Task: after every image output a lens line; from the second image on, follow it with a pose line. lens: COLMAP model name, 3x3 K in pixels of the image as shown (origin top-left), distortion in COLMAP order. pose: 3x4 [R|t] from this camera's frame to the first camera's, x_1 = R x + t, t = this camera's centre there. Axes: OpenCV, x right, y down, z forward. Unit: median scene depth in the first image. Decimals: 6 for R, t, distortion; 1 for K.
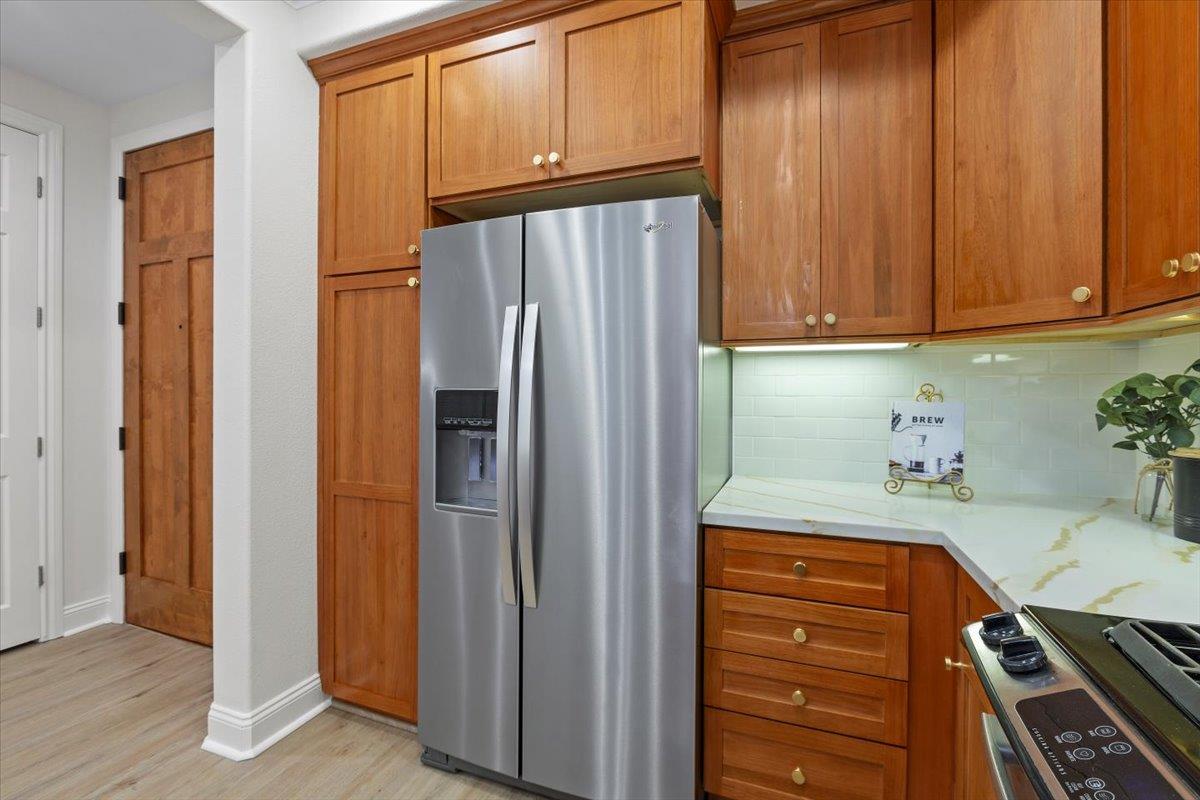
lens RADIAL K [[536.0, 0, 594.2], [0, 536.0, 388.3], [0, 0, 1]] dist [-0.001054, -0.000140]
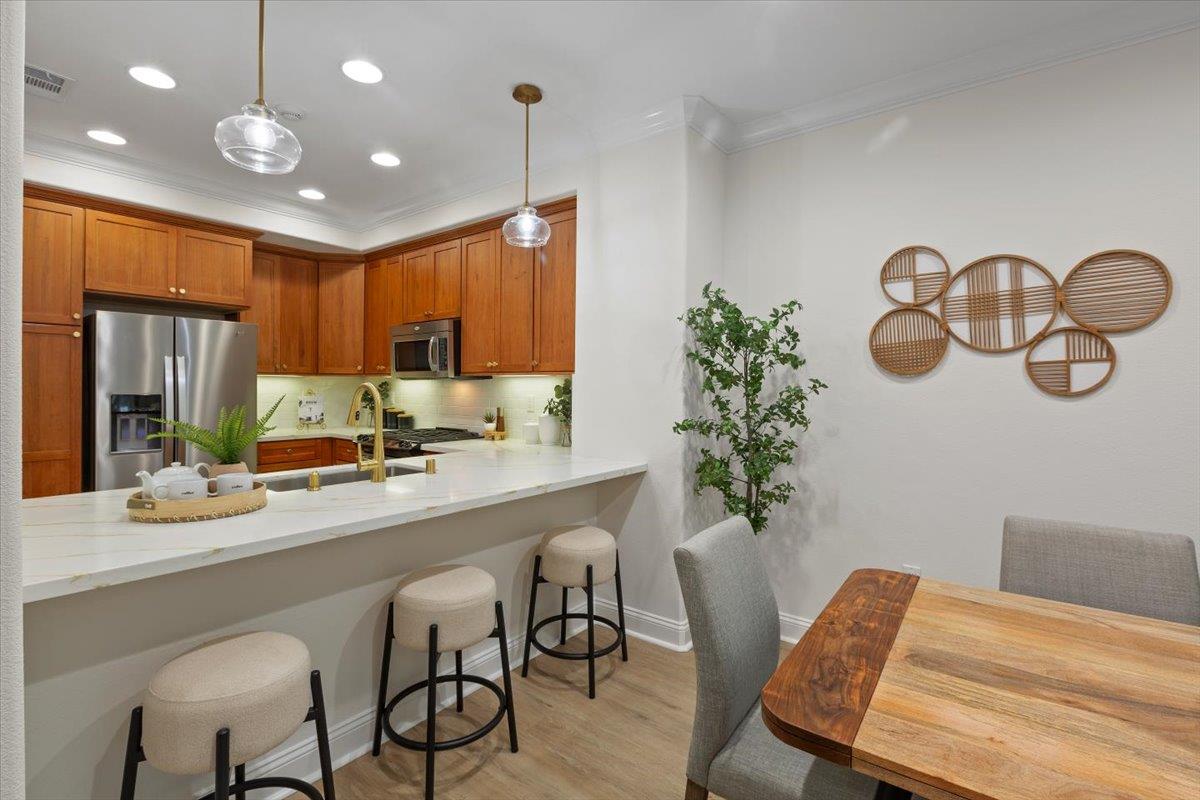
lens RADIAL K [[536.0, 0, 594.2], [0, 536.0, 388.3], [0, 0, 1]] dist [-0.001054, -0.000140]
pose [[0.292409, -0.005038, 0.956280, -1.742184], [-0.012585, 0.999879, 0.009116, -0.064293], [-0.956211, -0.014700, 0.292310, -1.333710]]
